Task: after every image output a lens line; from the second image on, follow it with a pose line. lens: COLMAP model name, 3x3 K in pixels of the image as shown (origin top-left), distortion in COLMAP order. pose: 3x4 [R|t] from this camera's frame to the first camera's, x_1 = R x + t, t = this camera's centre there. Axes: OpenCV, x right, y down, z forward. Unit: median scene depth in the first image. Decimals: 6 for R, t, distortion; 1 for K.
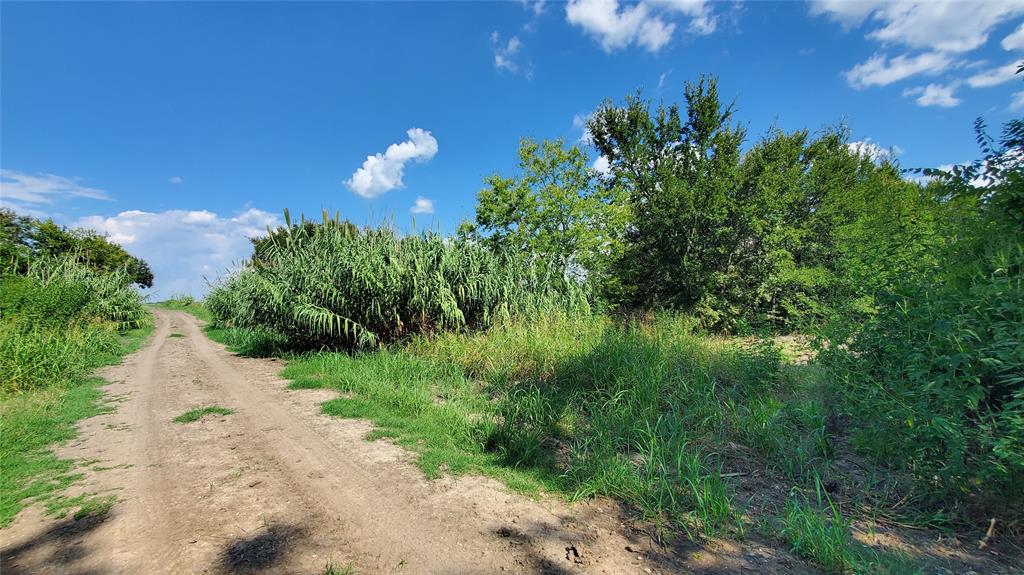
lens RADIAL K [[411.5, 0, 512.0], [0, 411.5, 287.5], [0, 0, 1]] dist [0.022989, -0.000050]
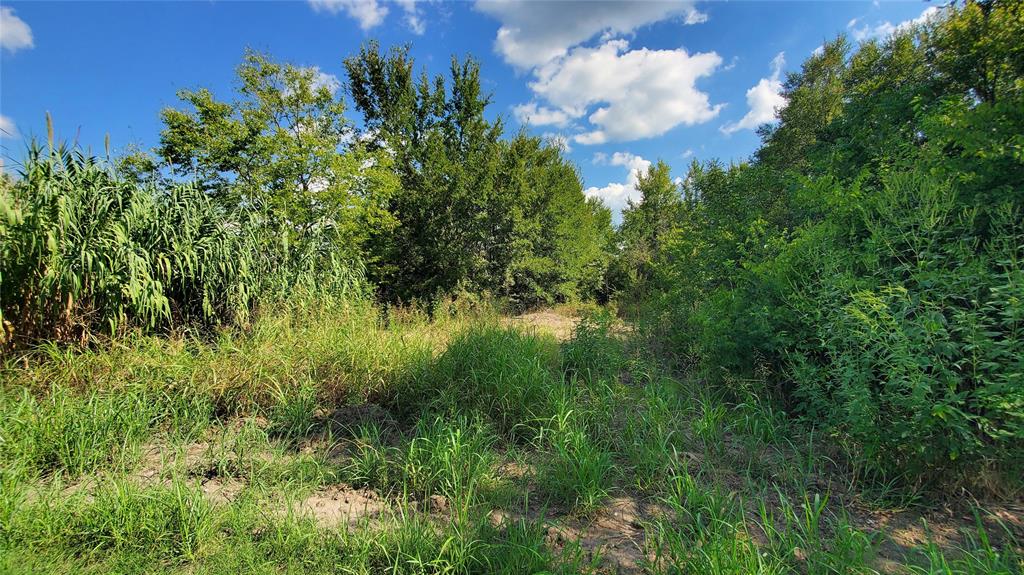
lens RADIAL K [[407.3, 0, 512.0], [0, 407.3, 287.5], [0, 0, 1]] dist [0.000473, 0.000330]
pose [[0.772718, 0.008222, 0.634696, -0.067672], [-0.038290, 0.998699, 0.033679, 0.002985], [-0.633593, -0.050327, 0.772028, 0.151483]]
